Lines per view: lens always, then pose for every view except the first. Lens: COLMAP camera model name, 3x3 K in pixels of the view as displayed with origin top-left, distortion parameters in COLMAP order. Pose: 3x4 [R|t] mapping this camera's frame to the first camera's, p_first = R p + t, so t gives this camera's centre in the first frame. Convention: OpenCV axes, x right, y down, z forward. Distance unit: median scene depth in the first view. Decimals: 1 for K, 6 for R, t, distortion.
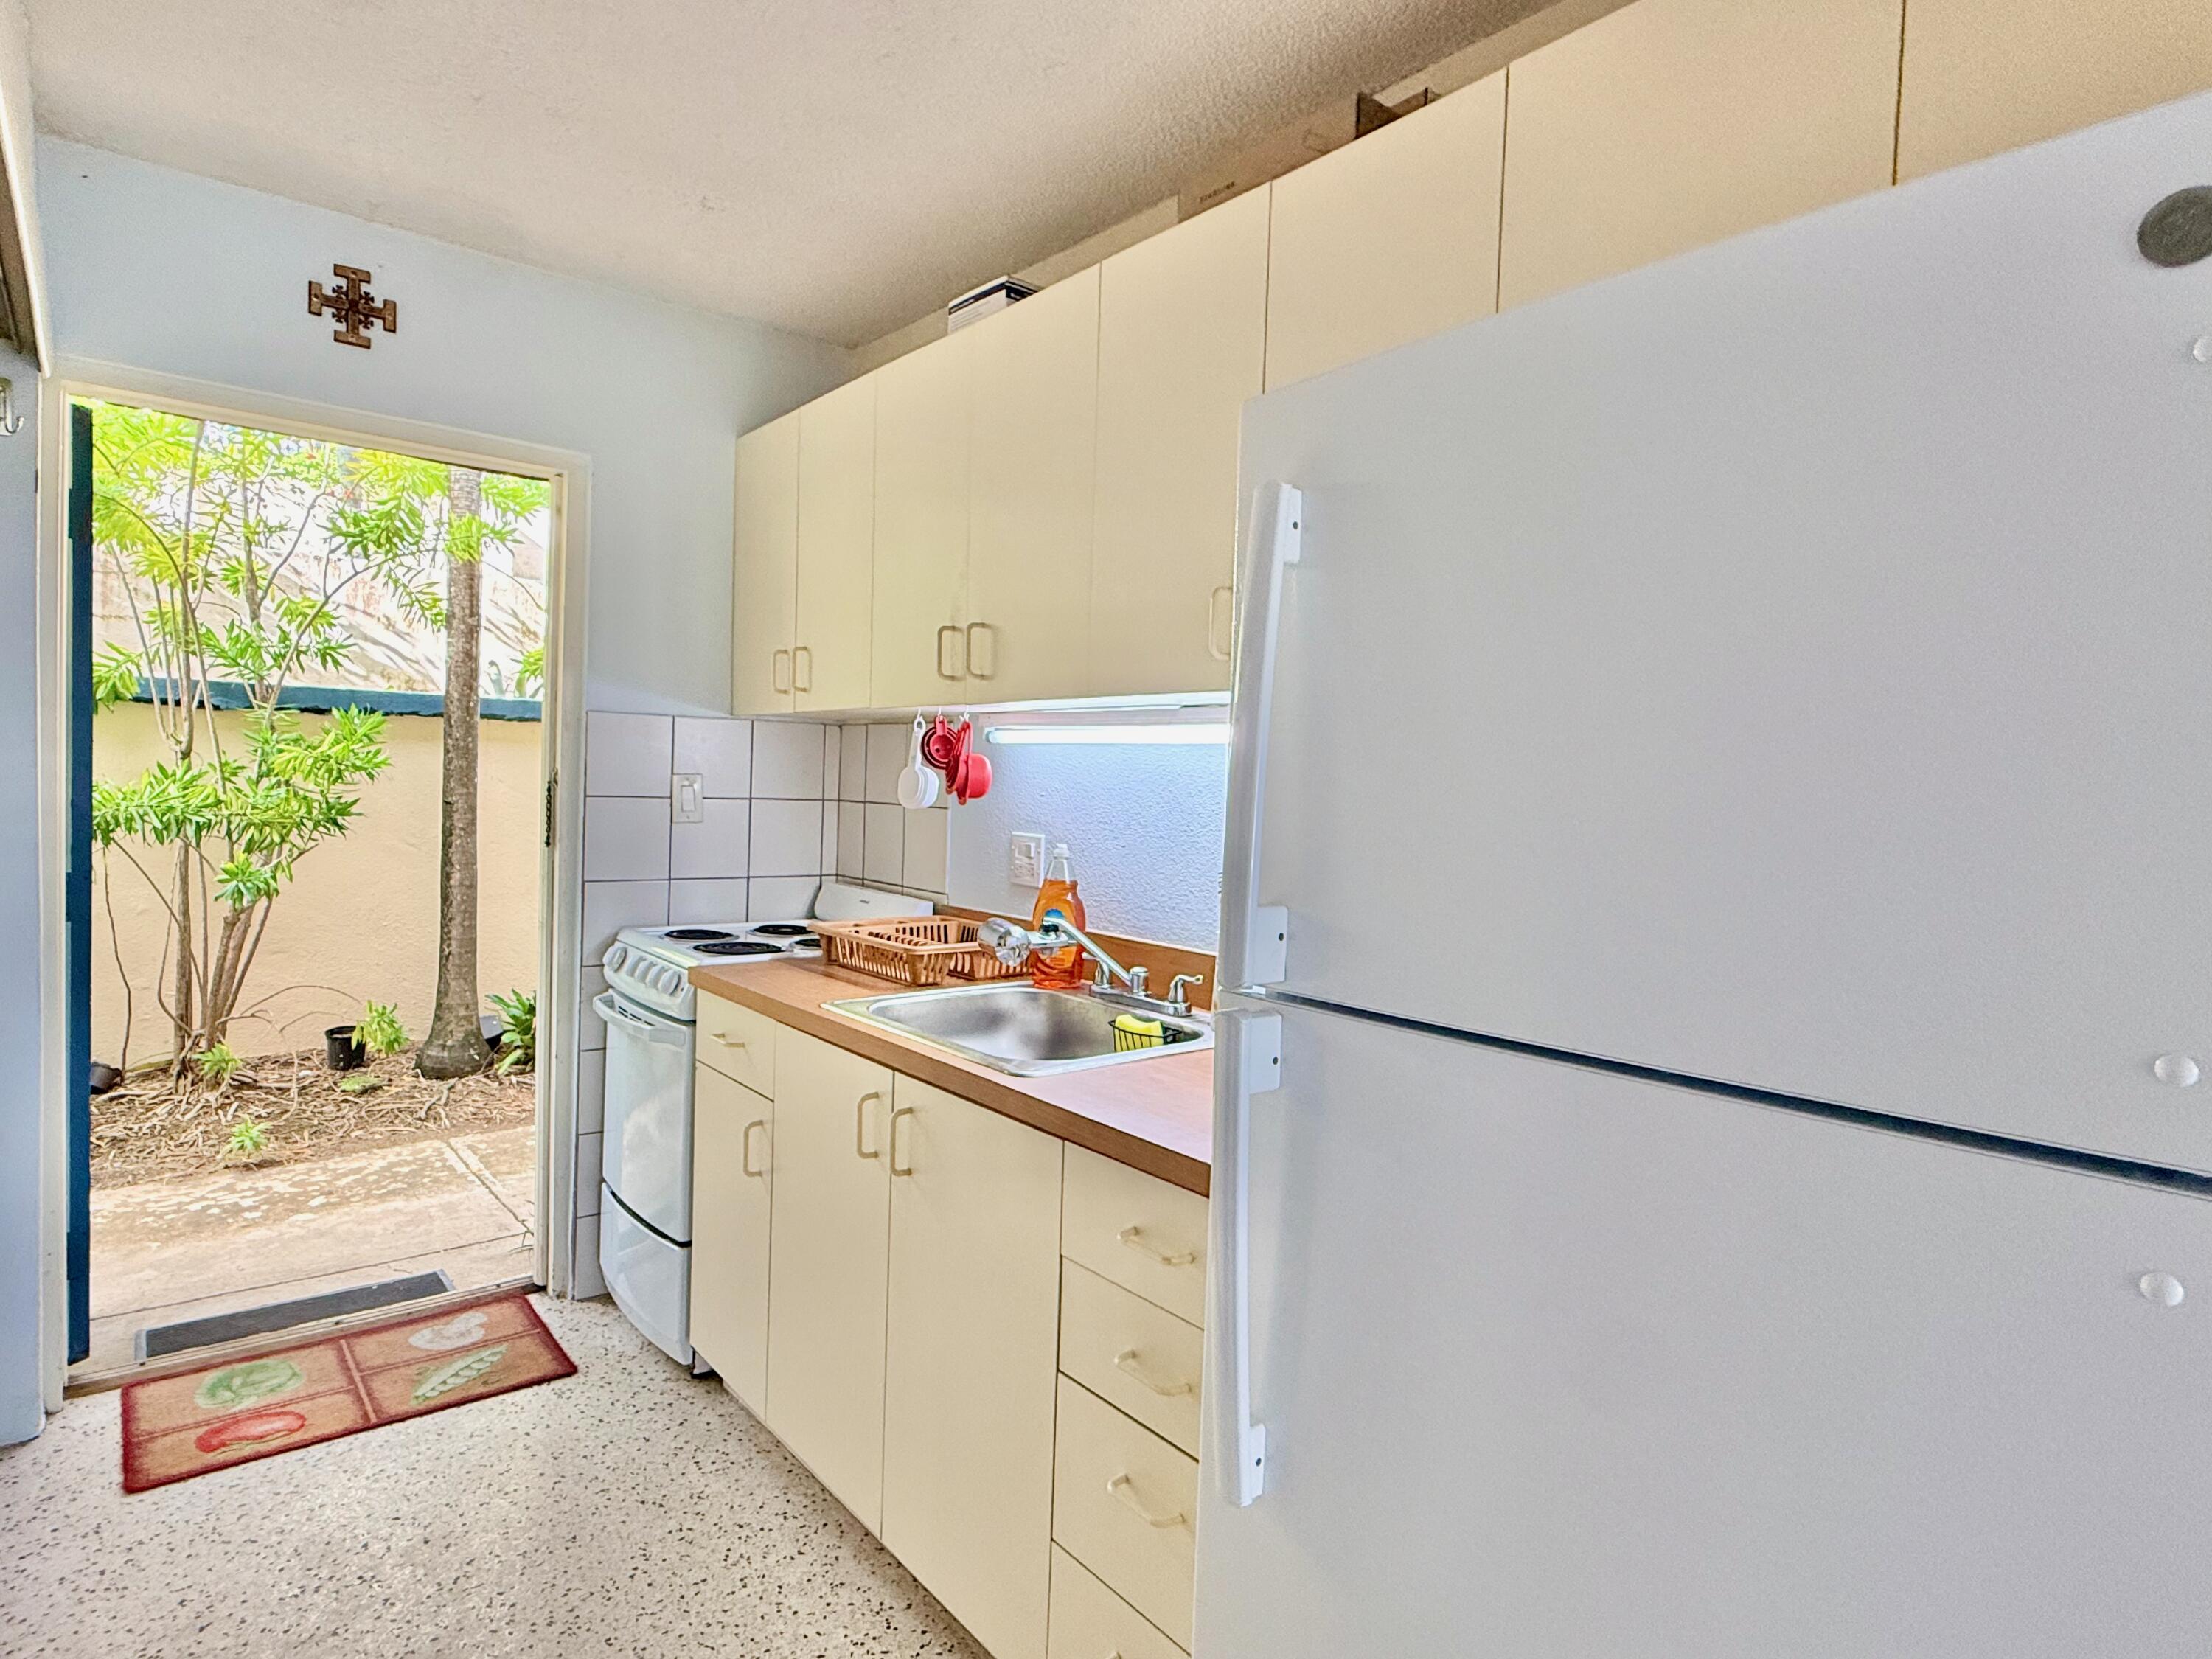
lens RADIAL K [[1210.4, 0, 1099.6], [0, 1210.4, 821.9], [0, 0, 1]] dist [0.000546, -0.002654]
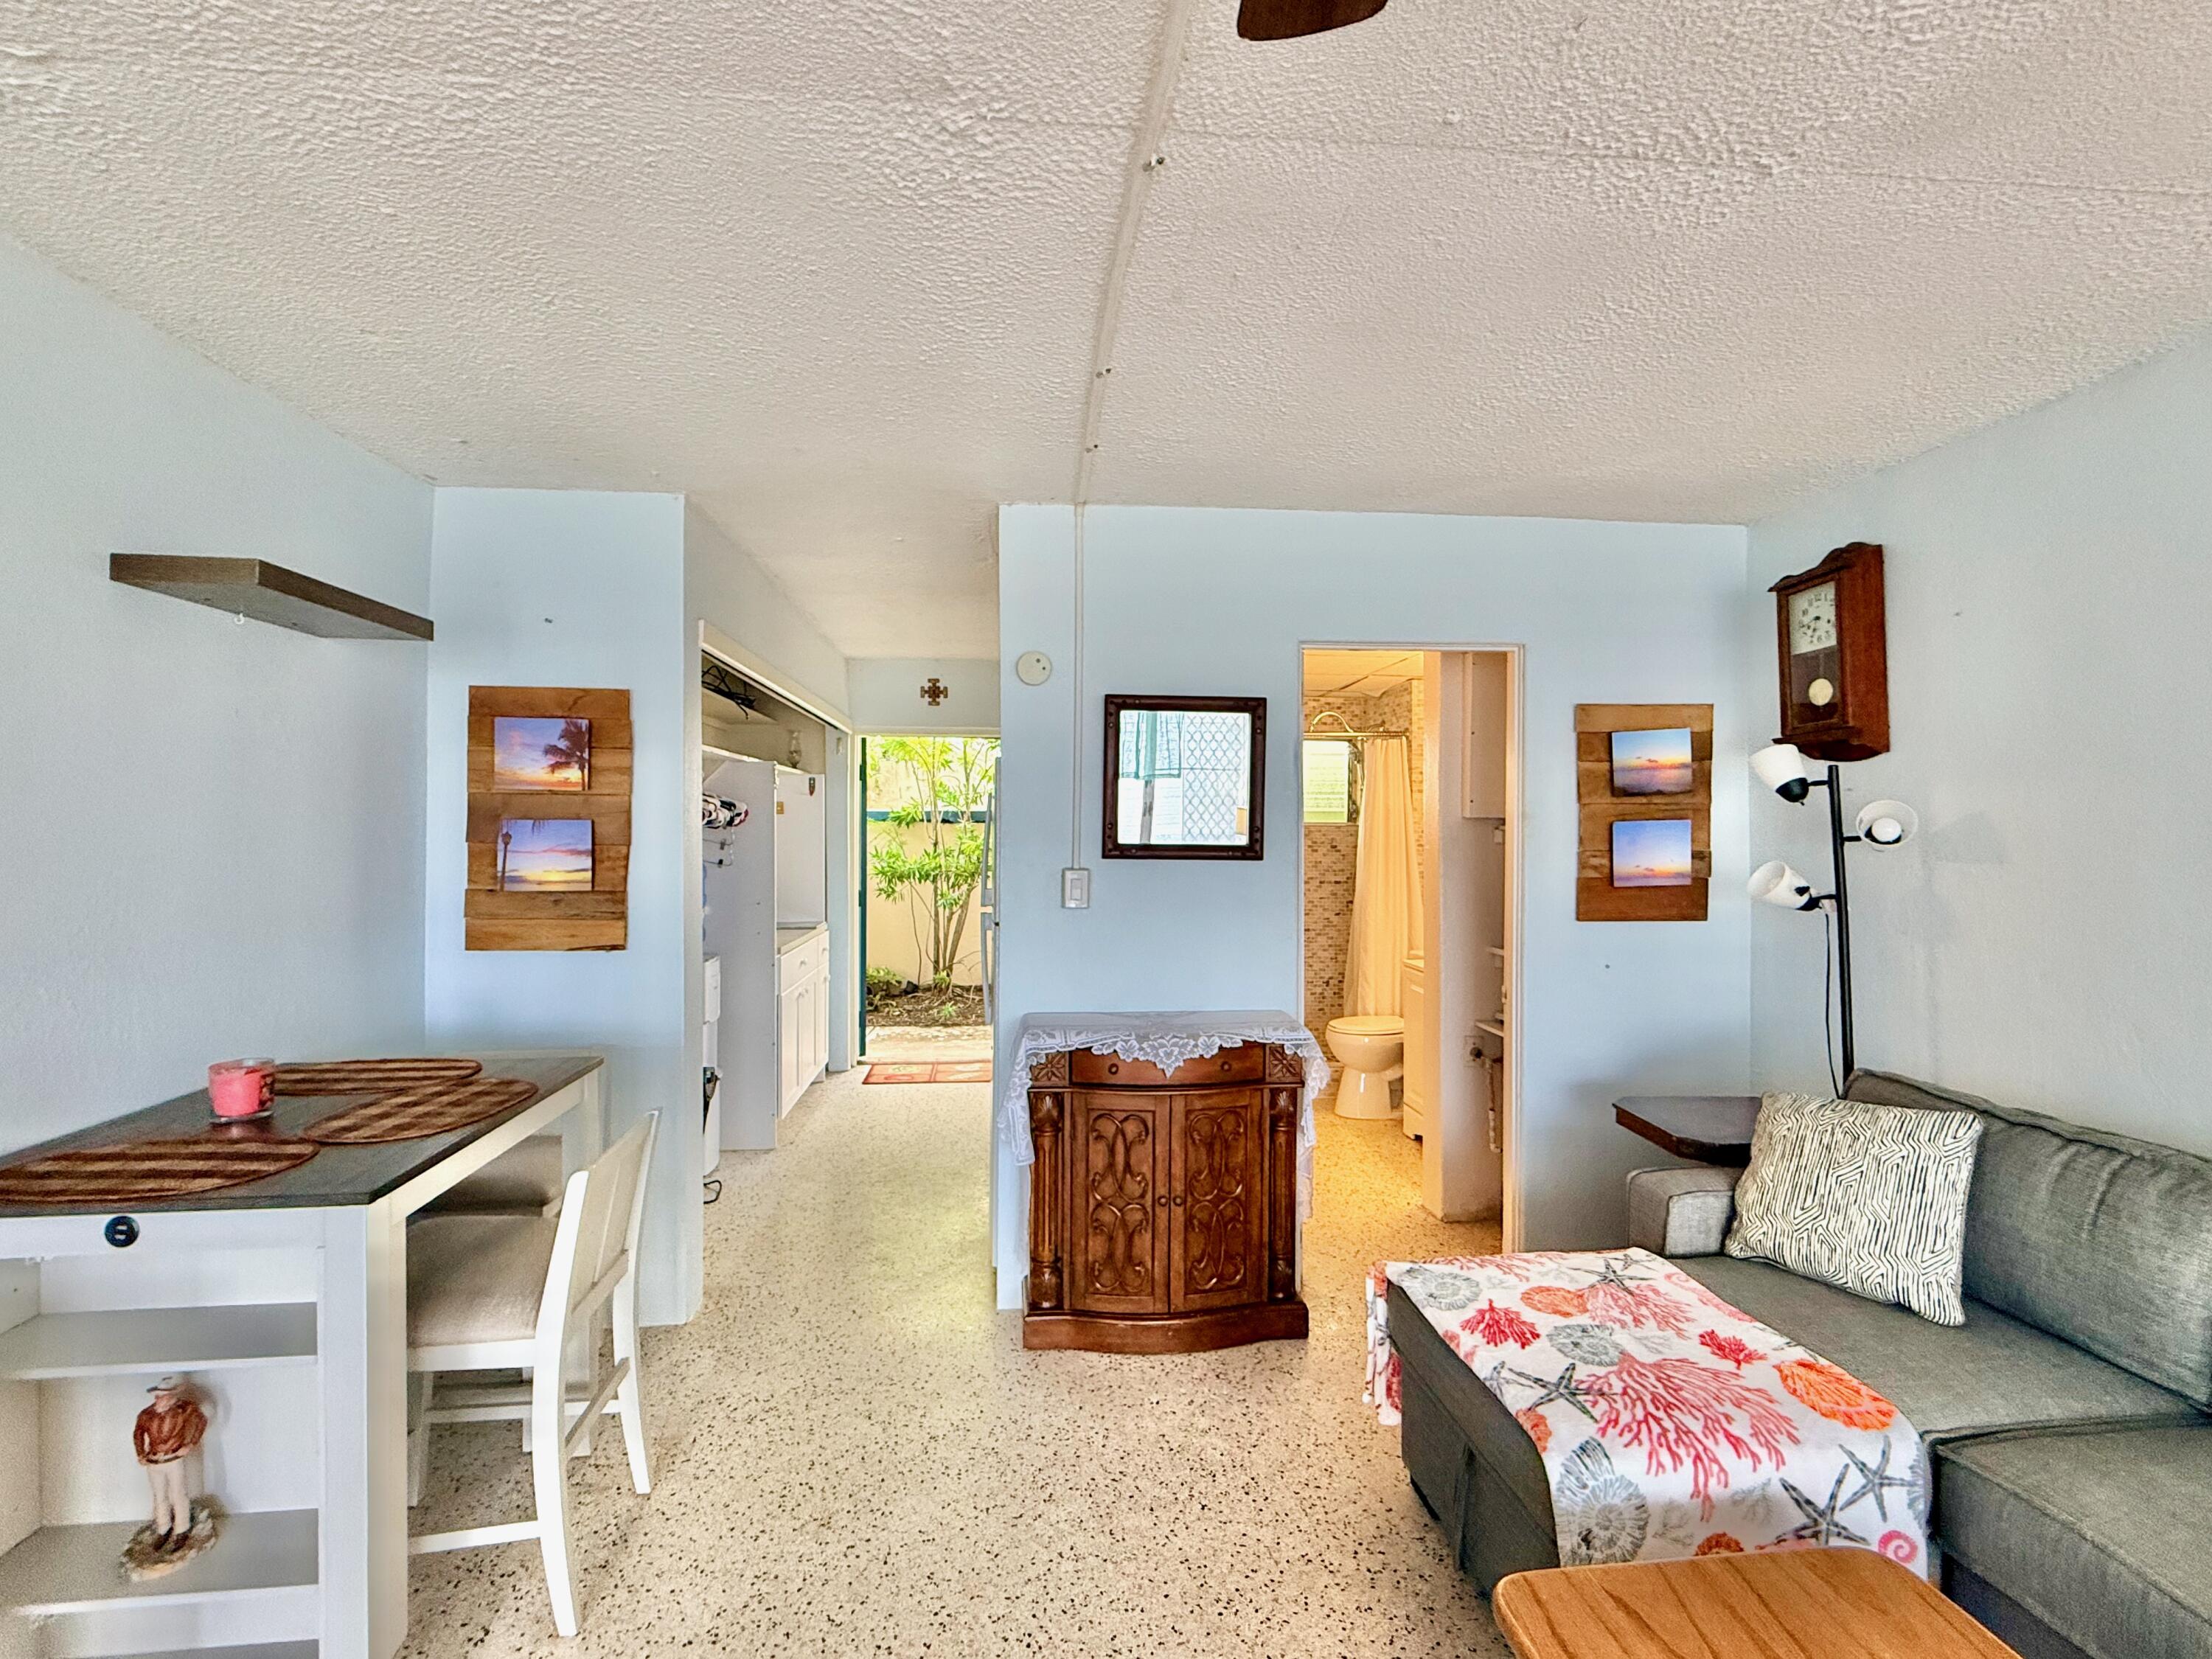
lens RADIAL K [[1025.7, 0, 1110.6], [0, 1025.7, 818.7], [0, 0, 1]] dist [0.001519, -0.000001]
pose [[0.836504, -0.037139, -0.546701, 0.916209], [0.007555, 0.998387, -0.056264, 0.010041], [0.547909, 0.042935, 0.835435, -0.685203]]
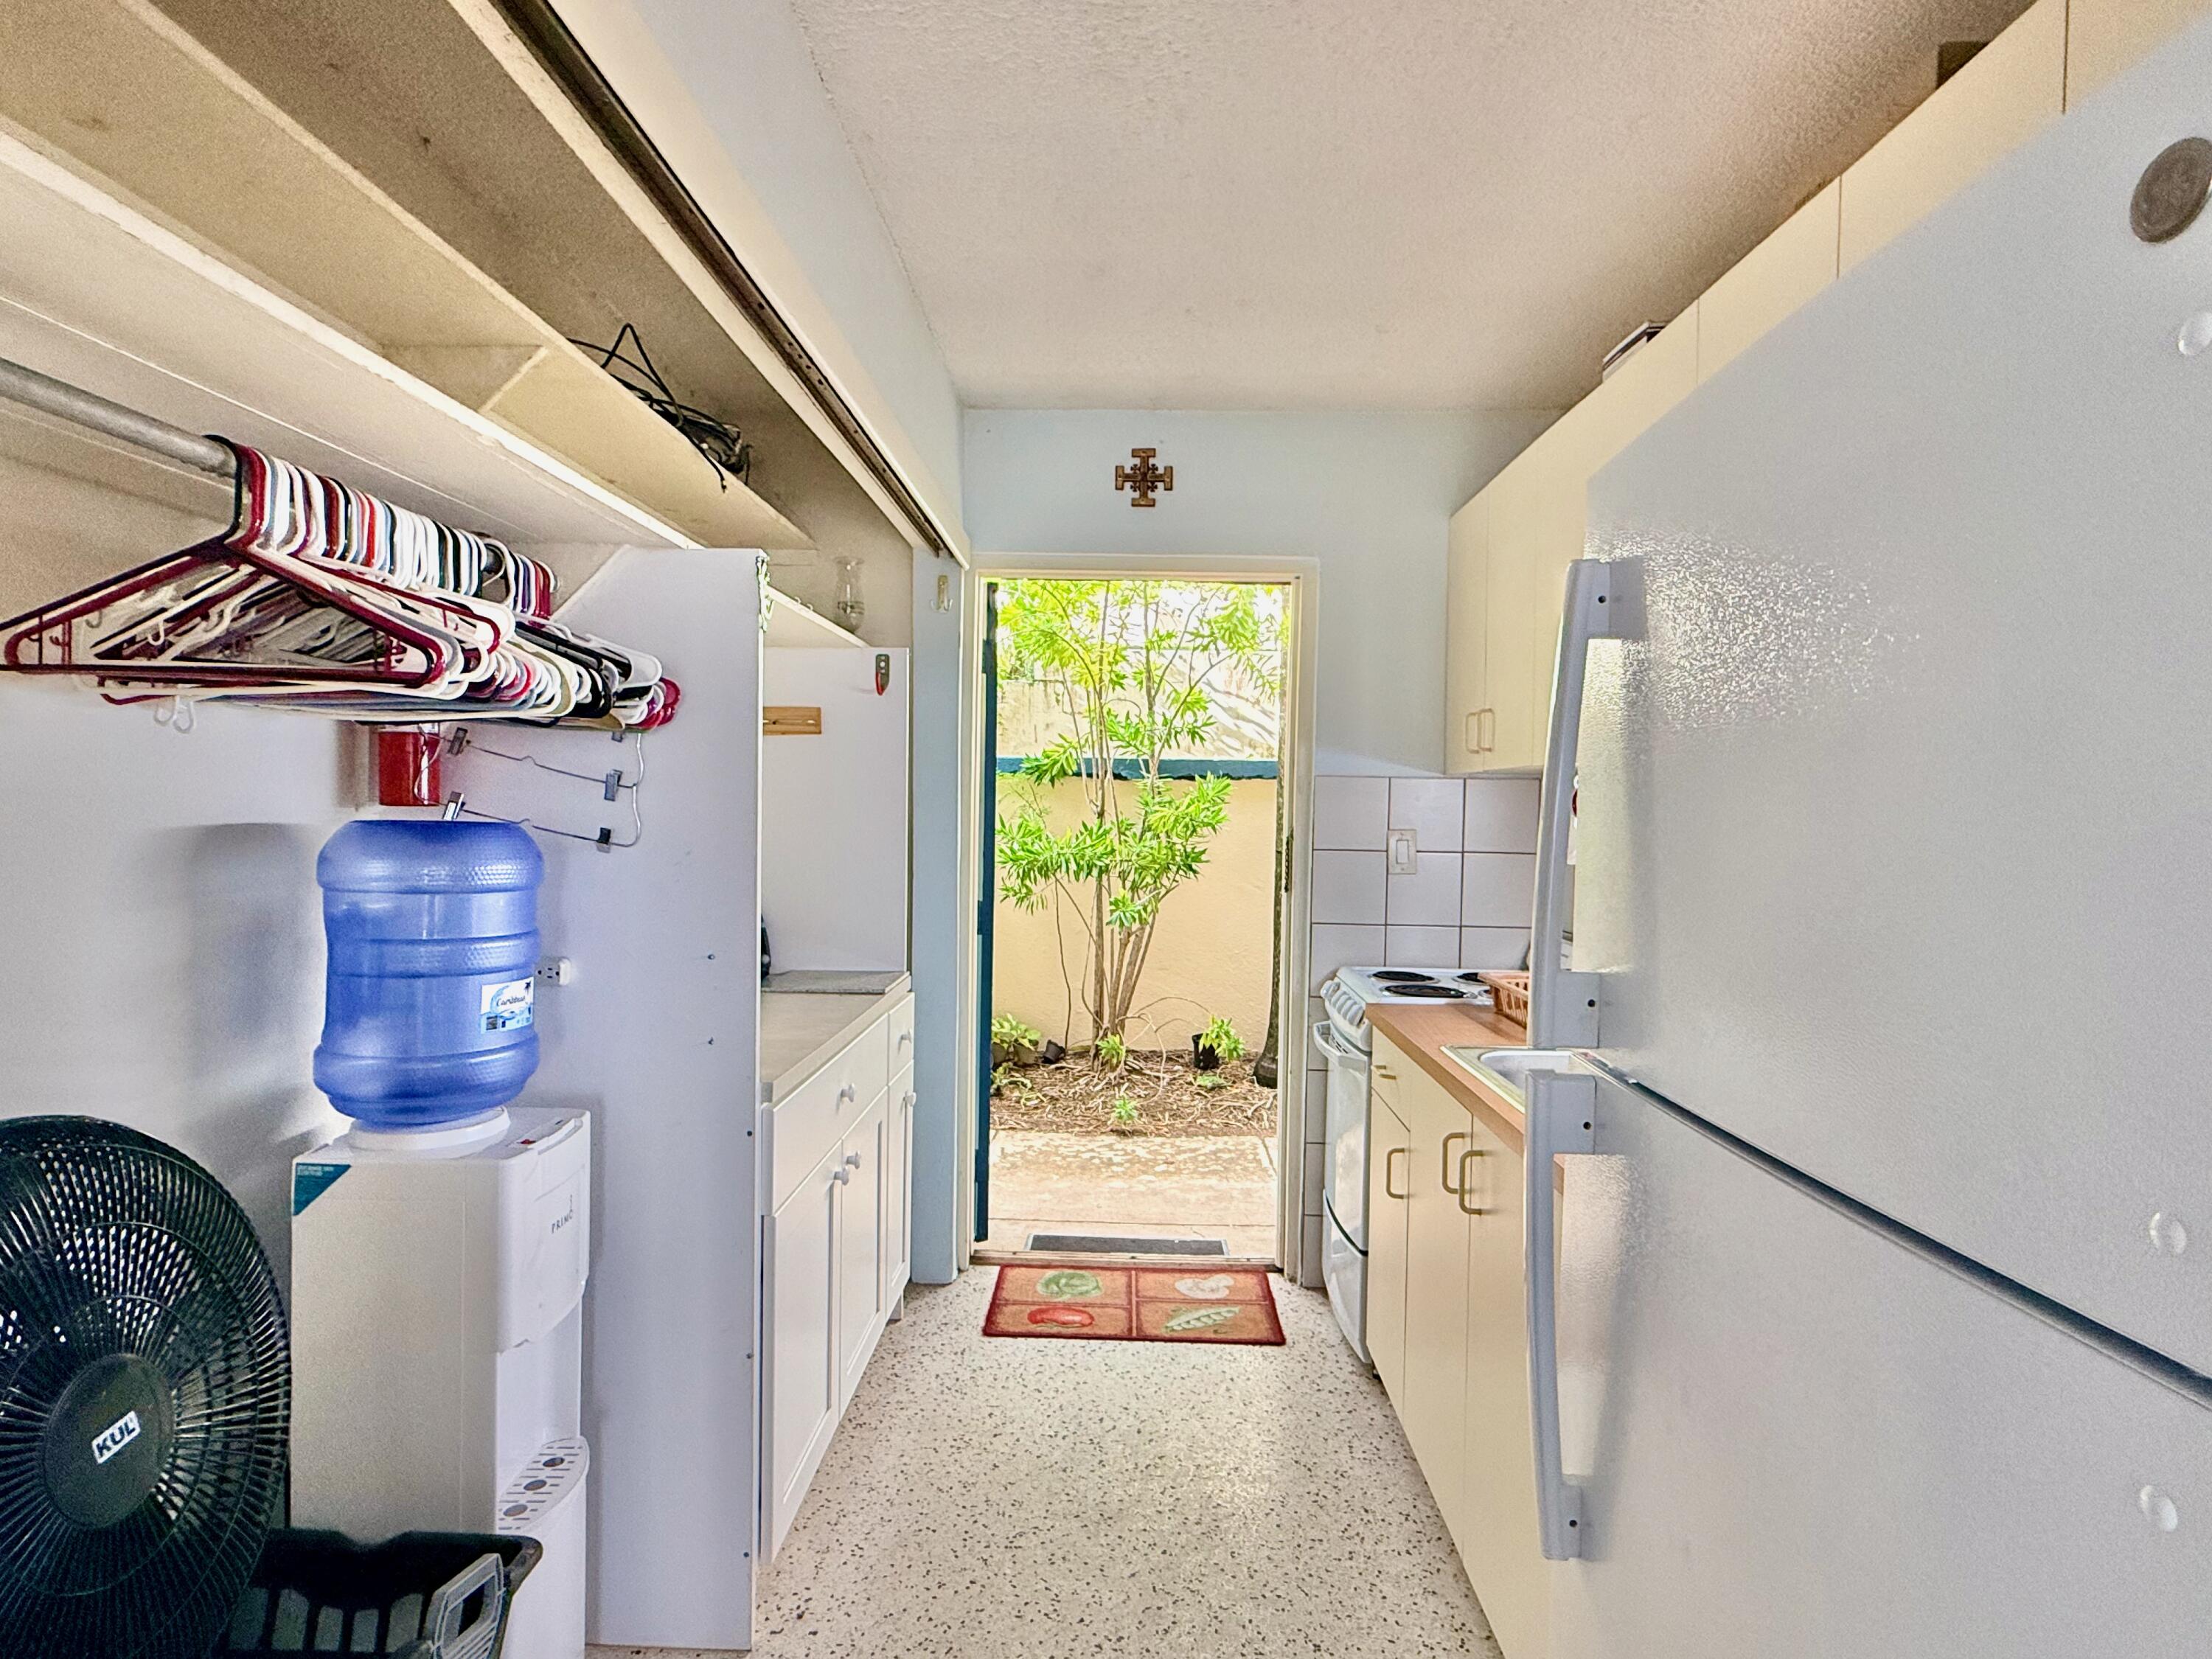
lens RADIAL K [[1210.4, 0, 1091.4], [0, 1210.4, 825.8], [0, 0, 1]] dist [0.000546, -0.002654]
pose [[0.754840, -0.007935, -0.655861, 0.176239], [-0.015432, 0.999435, -0.029852, -0.006196], [0.655728, 0.032655, 0.754291, -0.016241]]
